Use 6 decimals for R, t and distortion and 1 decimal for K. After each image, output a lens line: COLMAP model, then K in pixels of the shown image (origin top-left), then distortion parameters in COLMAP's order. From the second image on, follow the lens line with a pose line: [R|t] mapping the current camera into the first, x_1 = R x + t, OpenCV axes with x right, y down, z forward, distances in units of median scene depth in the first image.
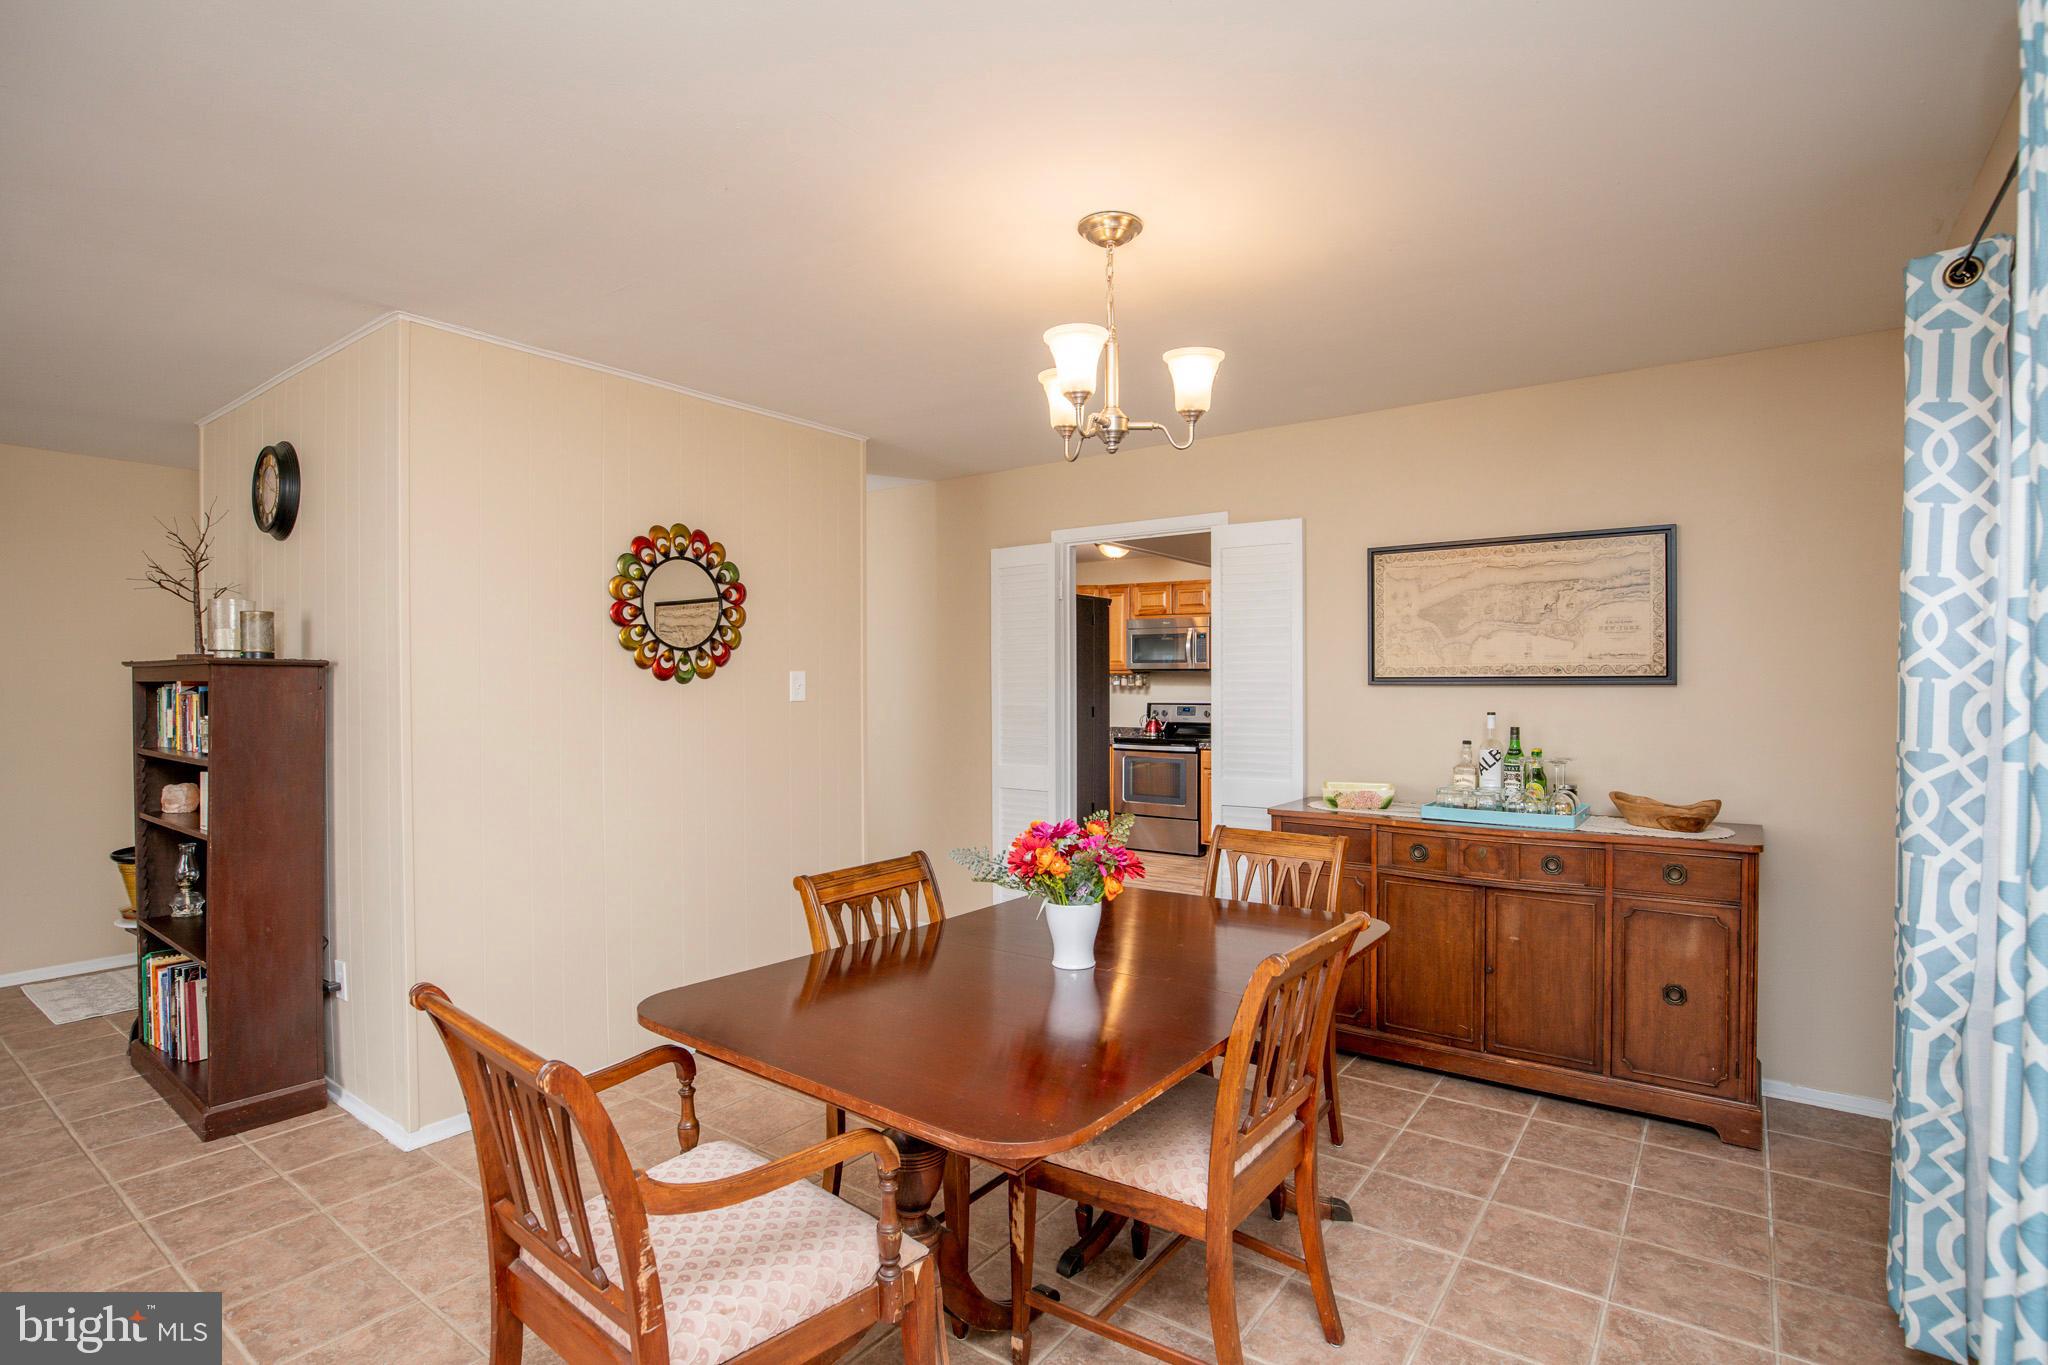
lens RADIAL K [[1001.1, 0, 1031.6], [0, 1001.1, 680.6], [0, 0, 1]] dist [-0.030943, 0.000686]
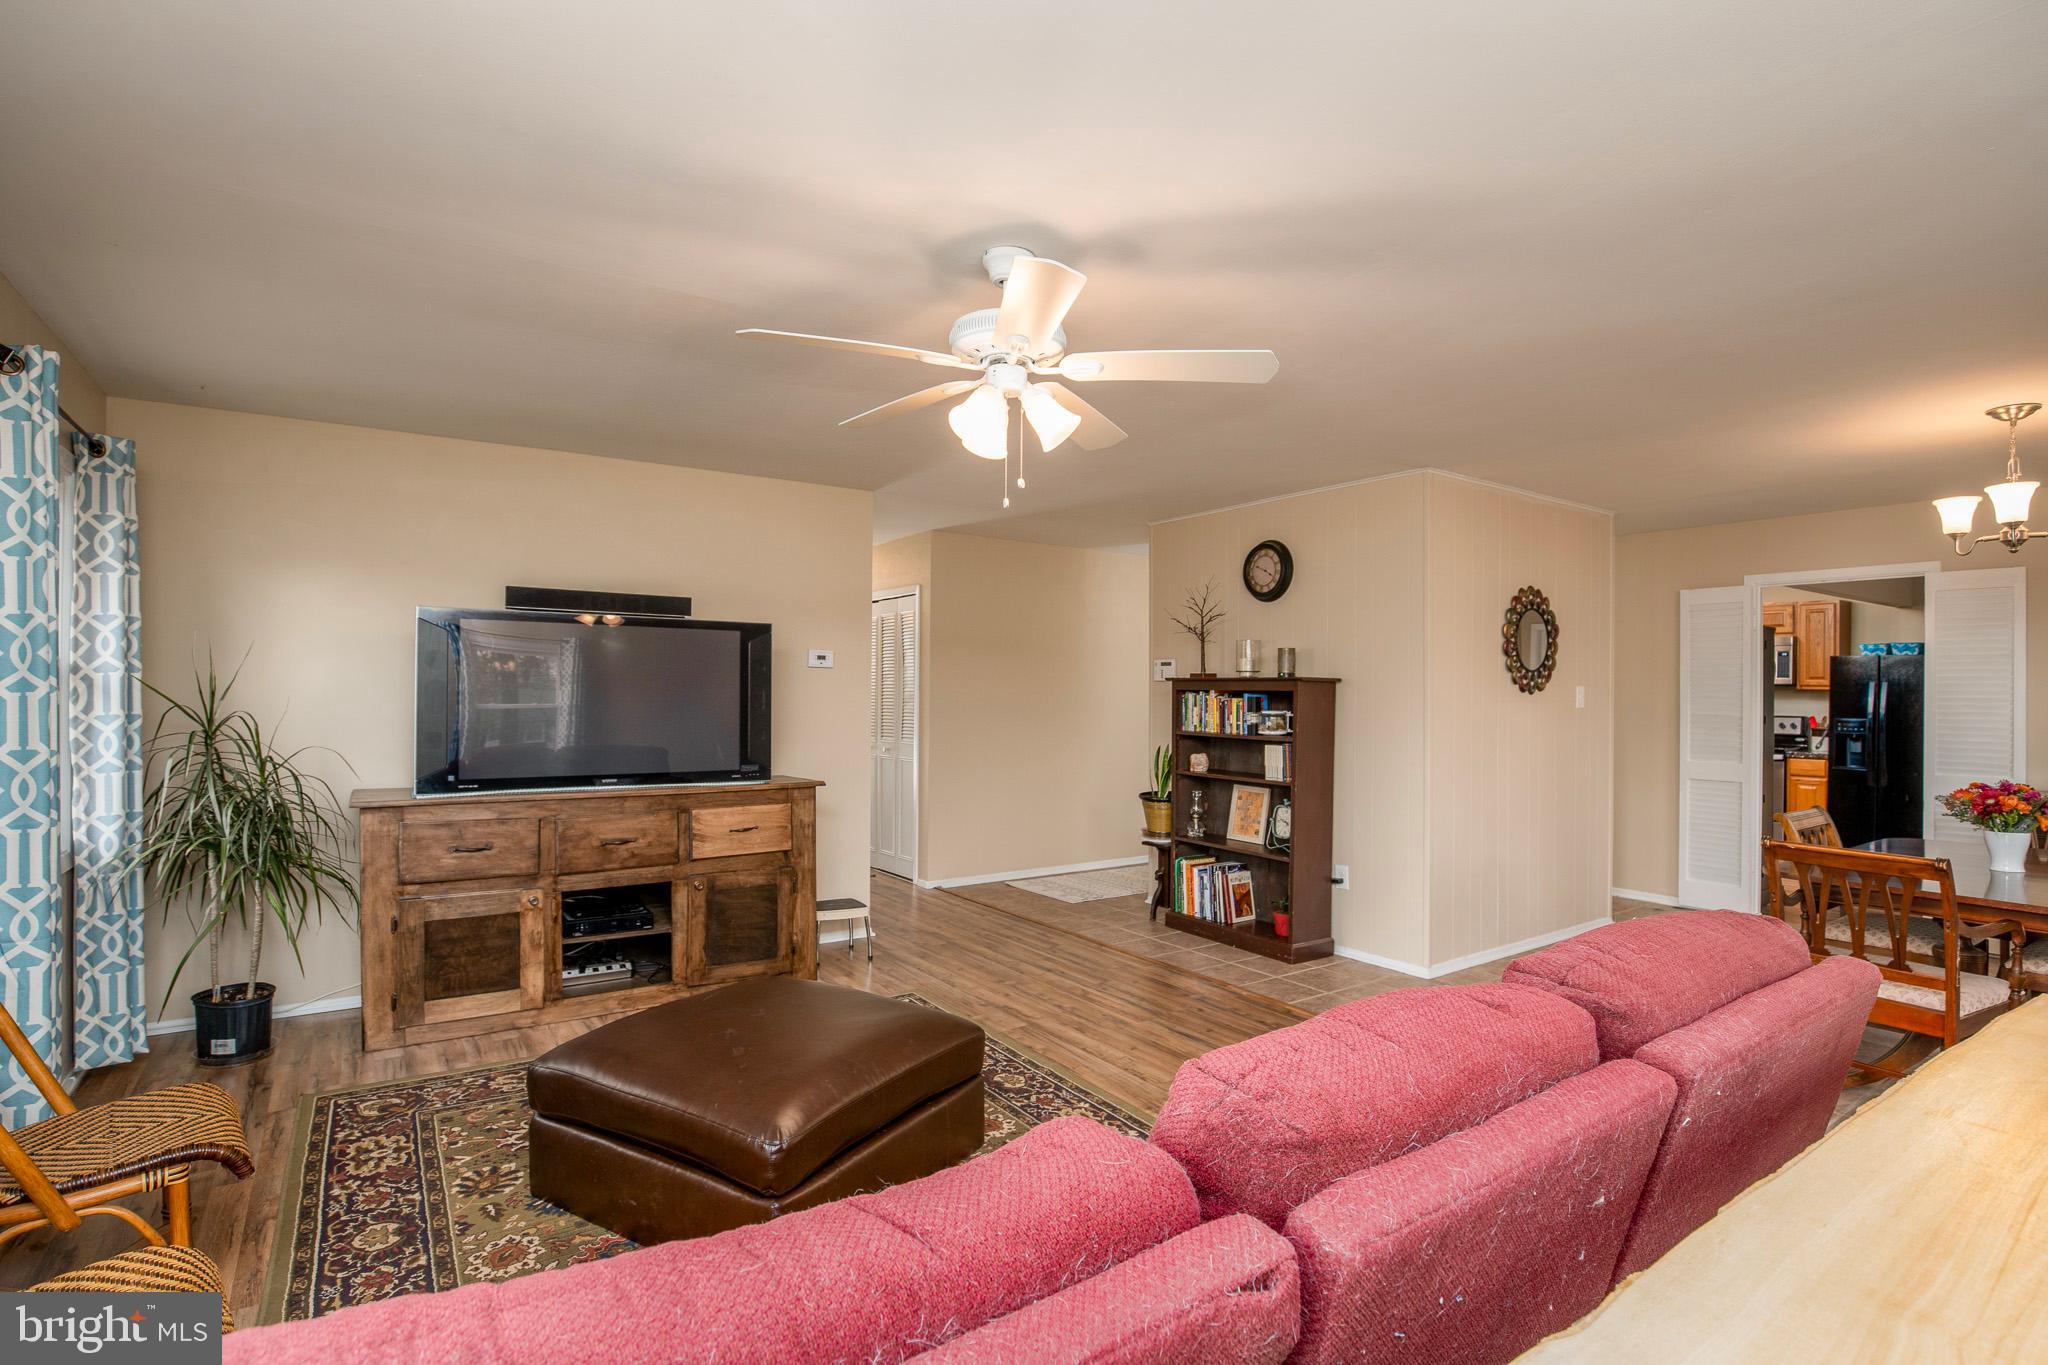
lens RADIAL K [[1001.1, 0, 1022.6], [0, 1001.1, 685.5], [0, 0, 1]] dist [-0.030943, 0.000686]
pose [[0.944873, 0.005383, -0.327394, -0.491622], [-0.007210, 0.999964, -0.004367, 0.001326], [0.327358, 0.006486, 0.944878, -0.533104]]
